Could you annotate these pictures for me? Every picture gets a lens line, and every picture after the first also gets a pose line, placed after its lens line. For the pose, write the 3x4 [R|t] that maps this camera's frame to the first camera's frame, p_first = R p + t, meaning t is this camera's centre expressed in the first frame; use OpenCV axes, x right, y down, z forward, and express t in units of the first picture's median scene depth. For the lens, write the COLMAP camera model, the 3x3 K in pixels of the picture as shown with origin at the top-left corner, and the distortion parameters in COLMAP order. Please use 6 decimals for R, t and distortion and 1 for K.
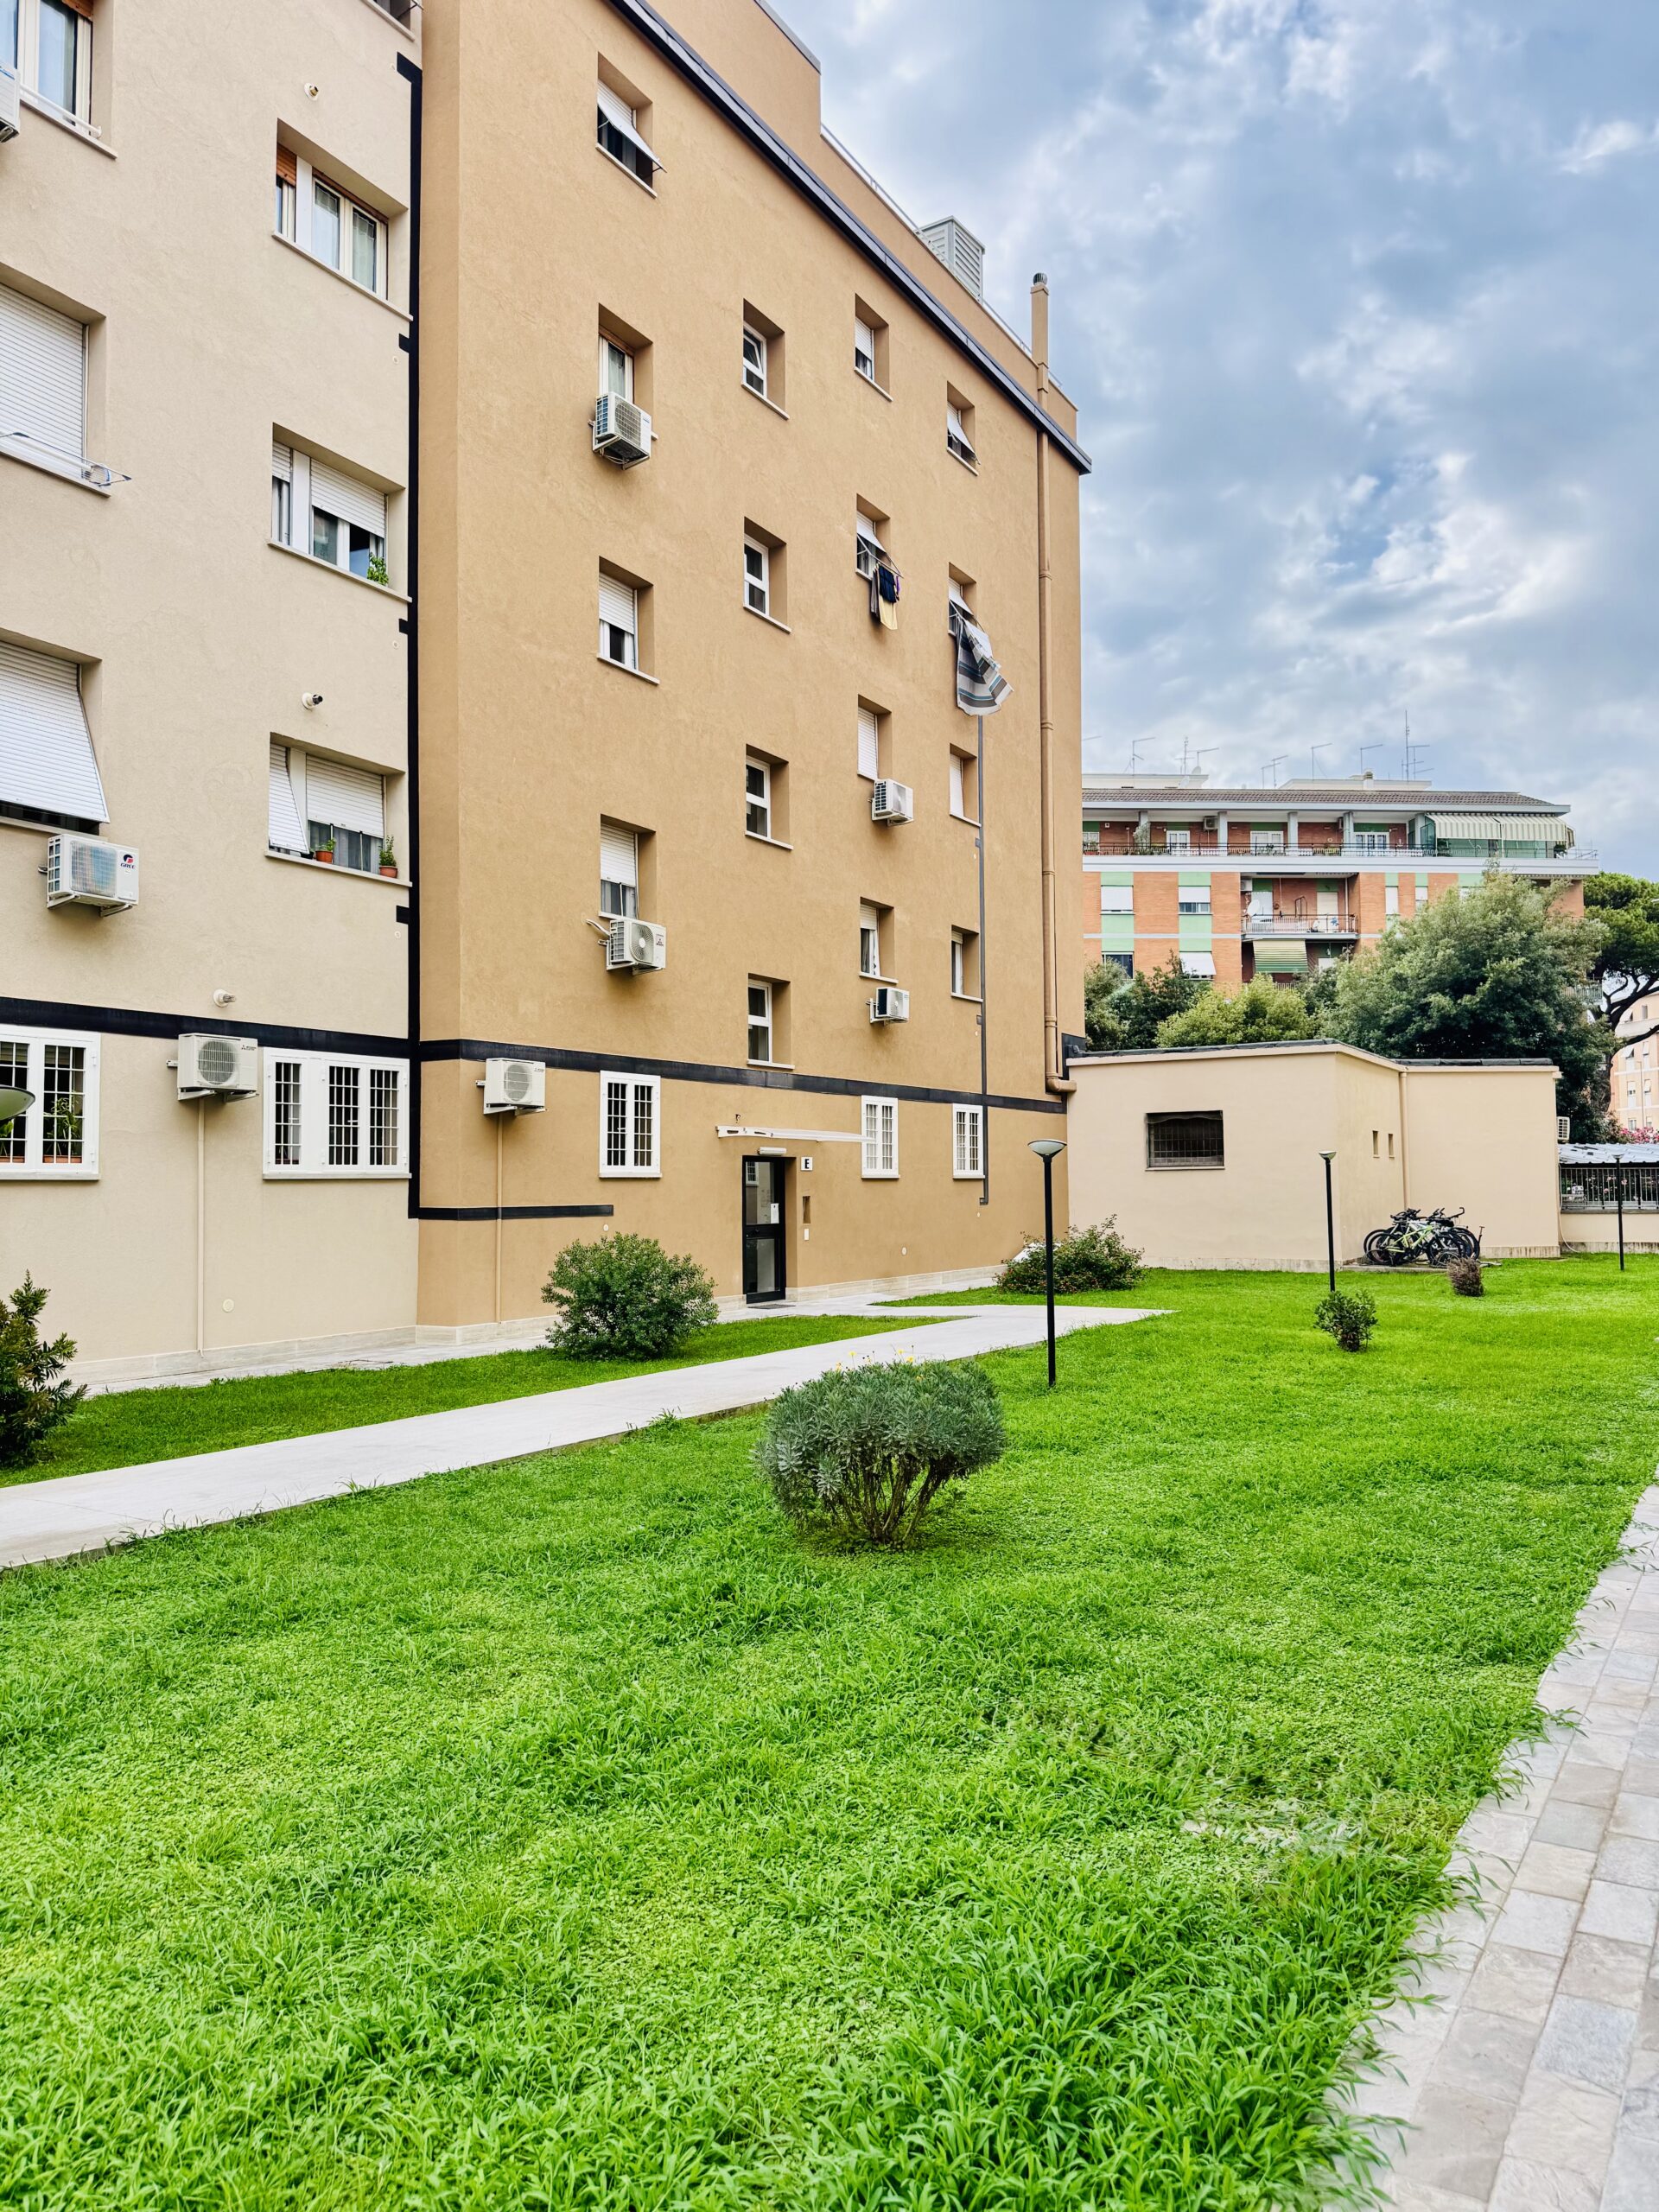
lens RADIAL K [[1563.1, 0, 829.7], [0, 1563.1, 1106.3], [0, 0, 1]] dist [0.058694, -0.069883]
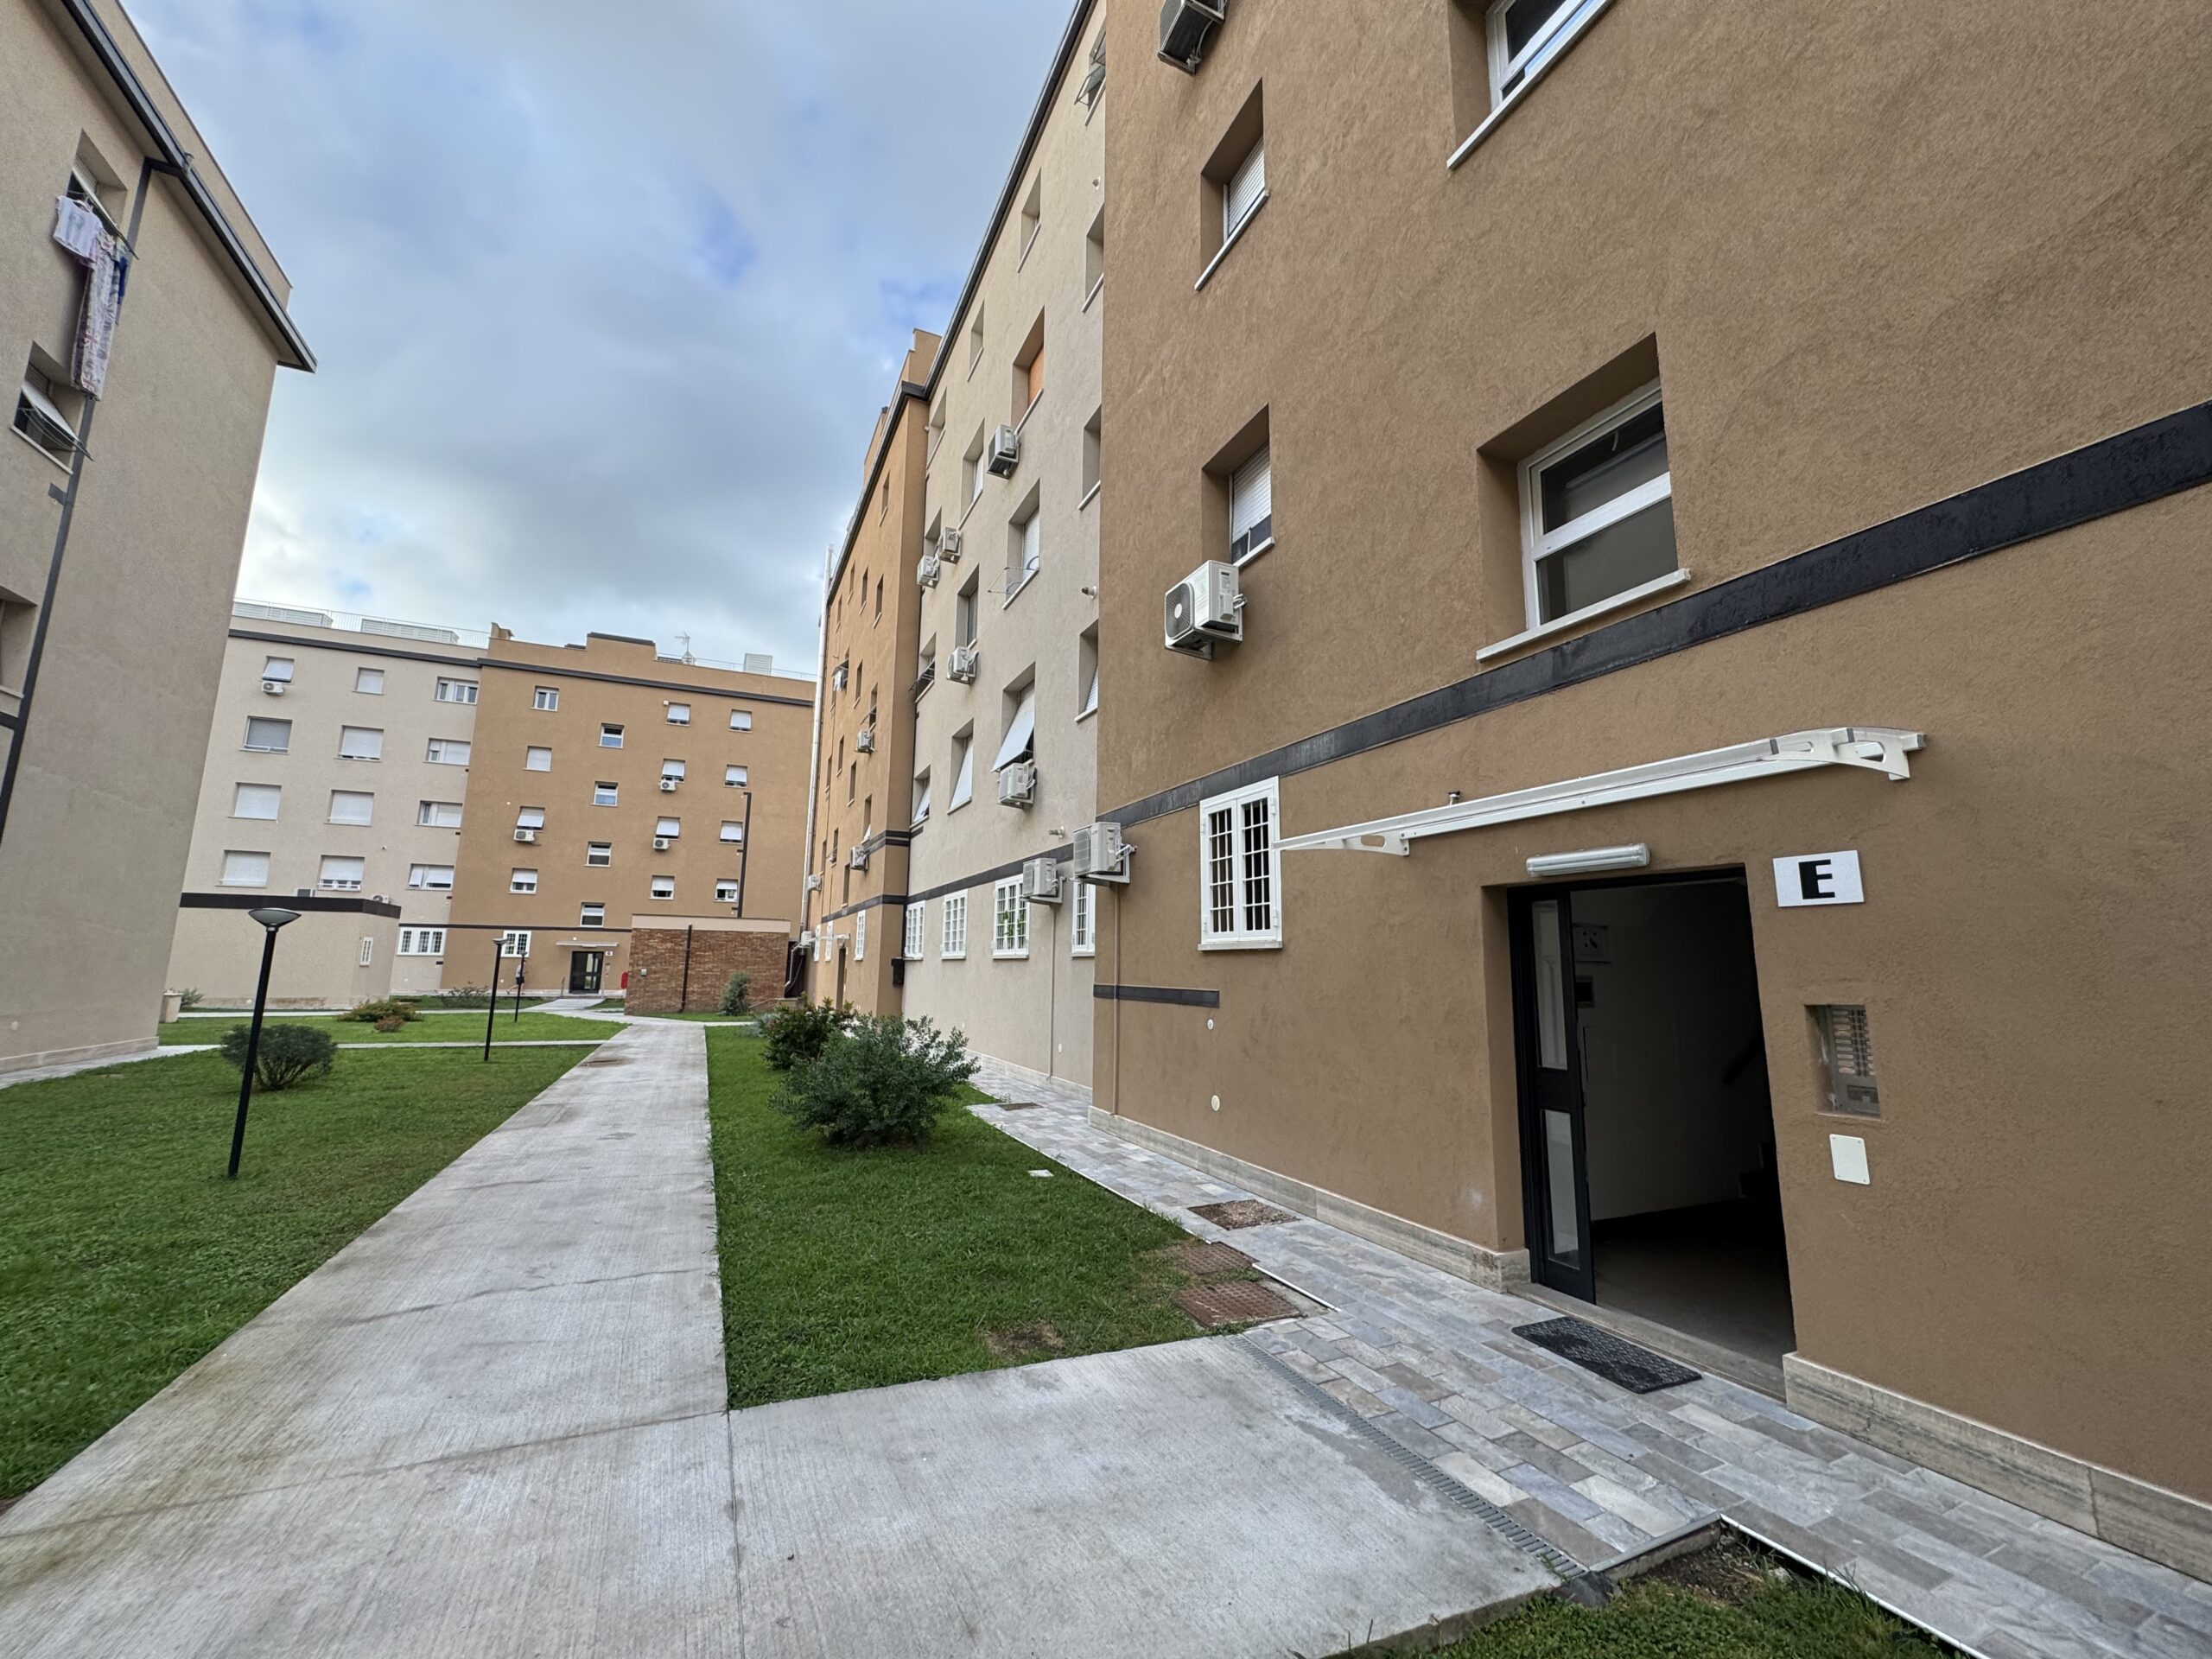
lens RADIAL K [[885.9, 0, 1111.2], [0, 885.9, 827.5], [0, 0, 1]] dist [-0.001784, 0.000323]
pose [[-0.554412, -0.127145, -0.822473, 0.204645], [0.039076, 0.983194, -0.178331, 0.058596], [0.831325, -0.131008, -0.540126, 1.150671]]
